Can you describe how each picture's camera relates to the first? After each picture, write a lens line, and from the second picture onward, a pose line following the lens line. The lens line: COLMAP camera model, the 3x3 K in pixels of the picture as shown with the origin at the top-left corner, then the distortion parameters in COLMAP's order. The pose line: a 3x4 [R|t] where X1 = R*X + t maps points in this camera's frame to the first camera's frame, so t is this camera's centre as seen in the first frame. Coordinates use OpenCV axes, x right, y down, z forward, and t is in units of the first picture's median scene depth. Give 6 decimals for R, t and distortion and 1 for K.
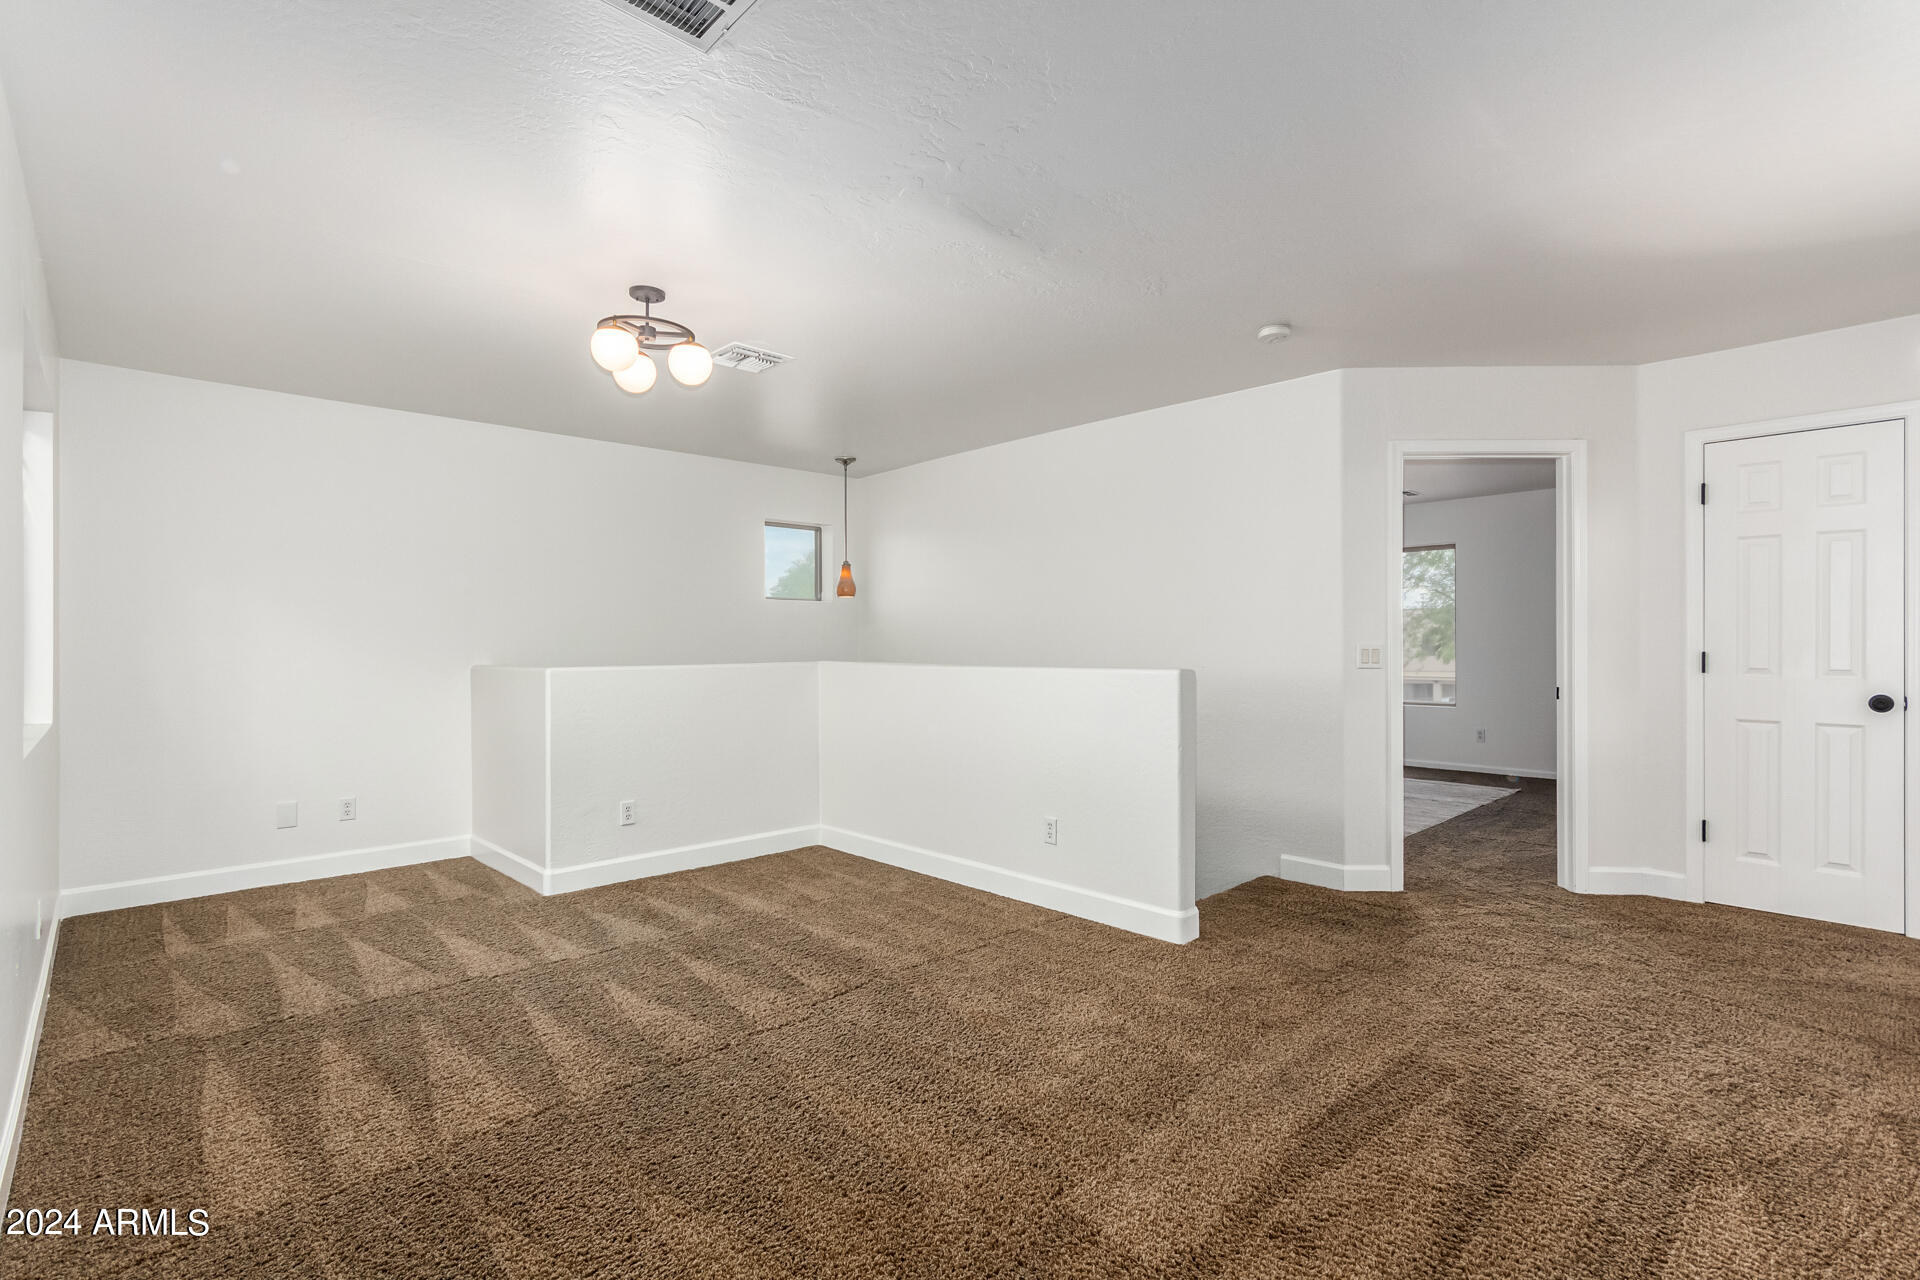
lens RADIAL K [[884.2, 0, 964.7], [0, 884.2, 633.7], [0, 0, 1]] dist [0.002224, 0.000196]
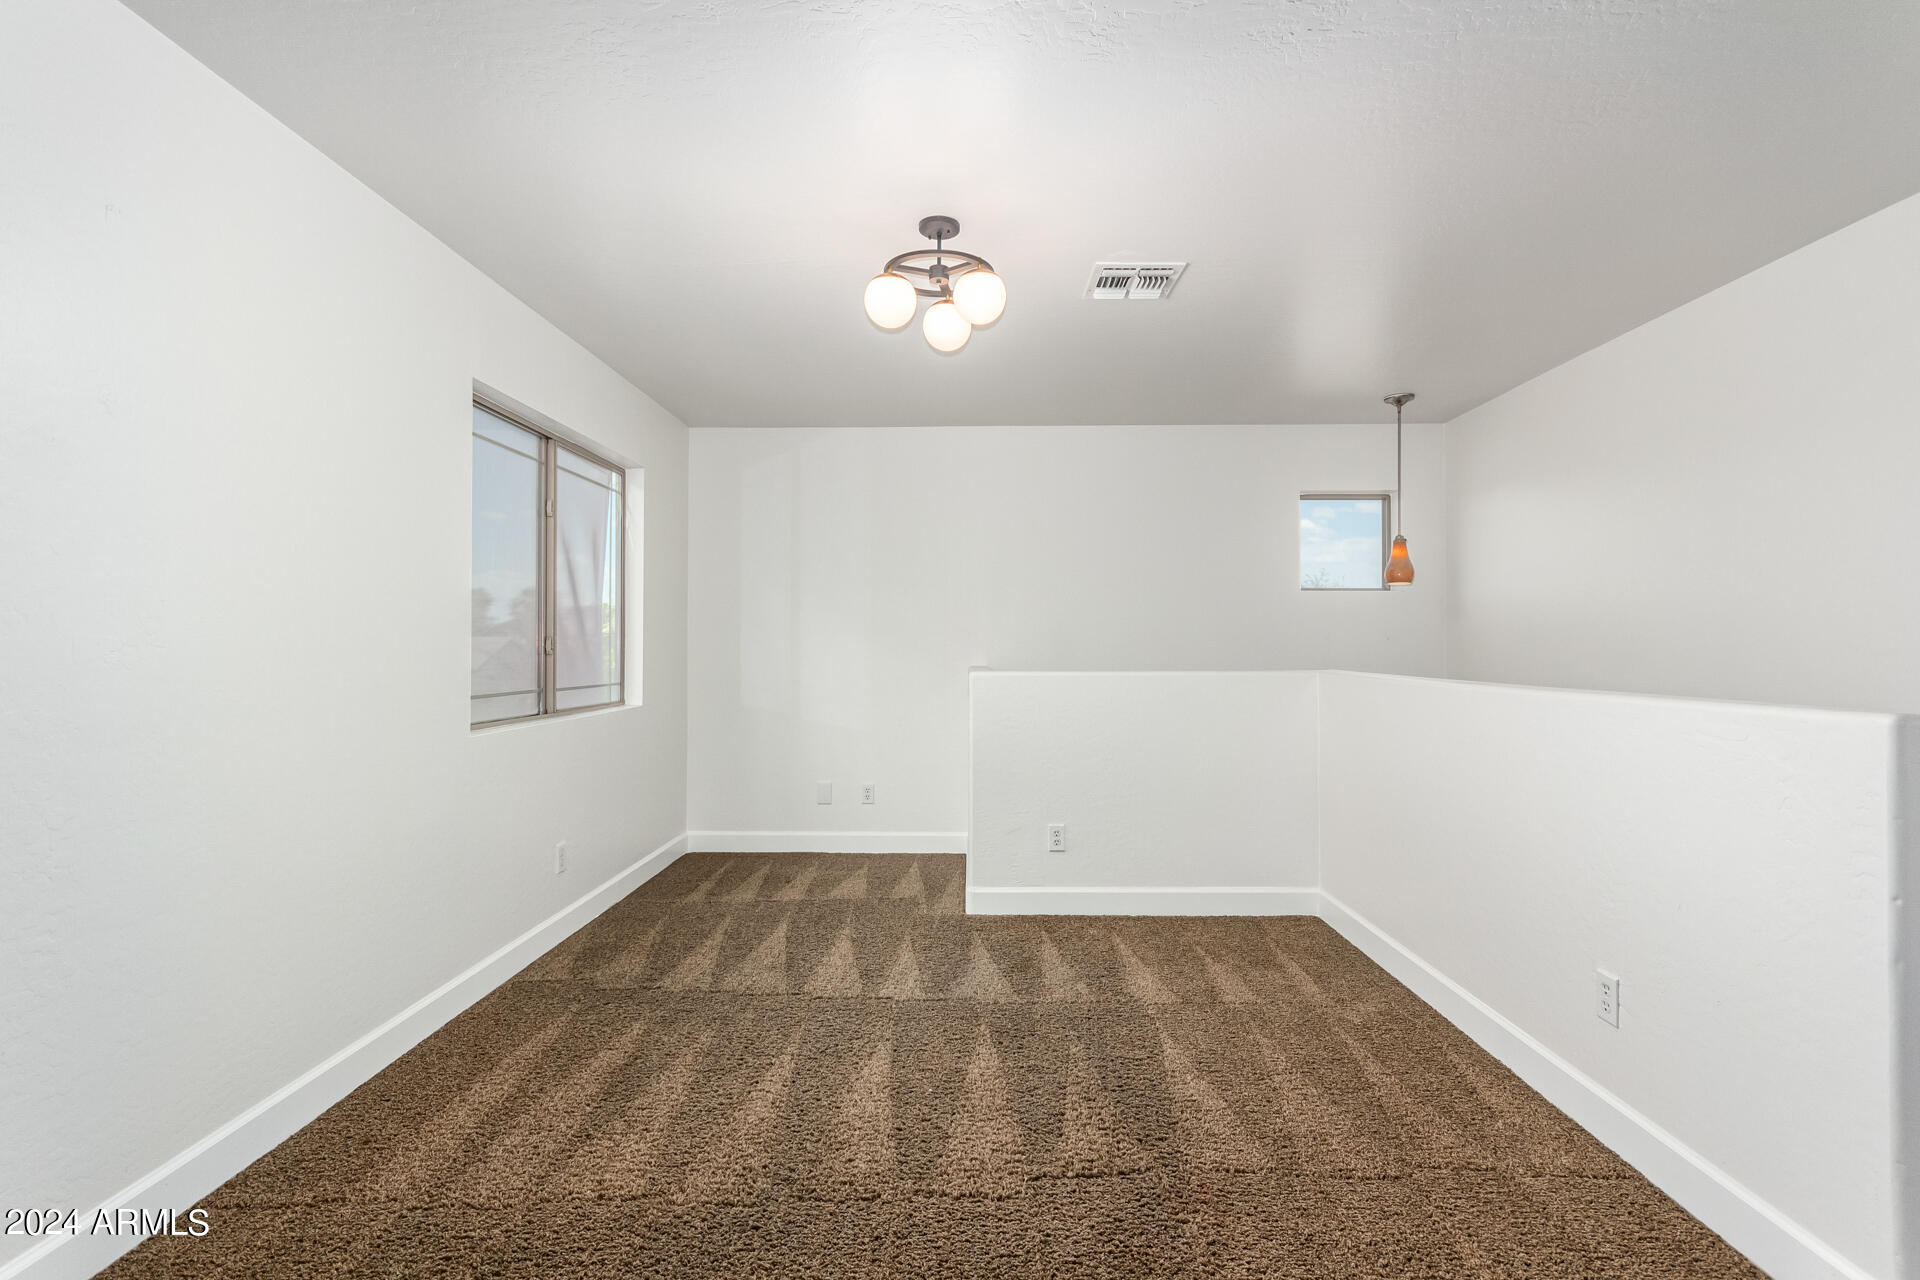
lens RADIAL K [[884.2, 0, 964.7], [0, 884.2, 633.7], [0, 0, 1]] dist [0.002224, 0.000196]
pose [[0.715013, -0.005410, -0.699090, 0.221613], [0.005148, 0.999984, -0.002473, 0.000571], [0.699092, -0.001830, 0.715030, 0.389745]]
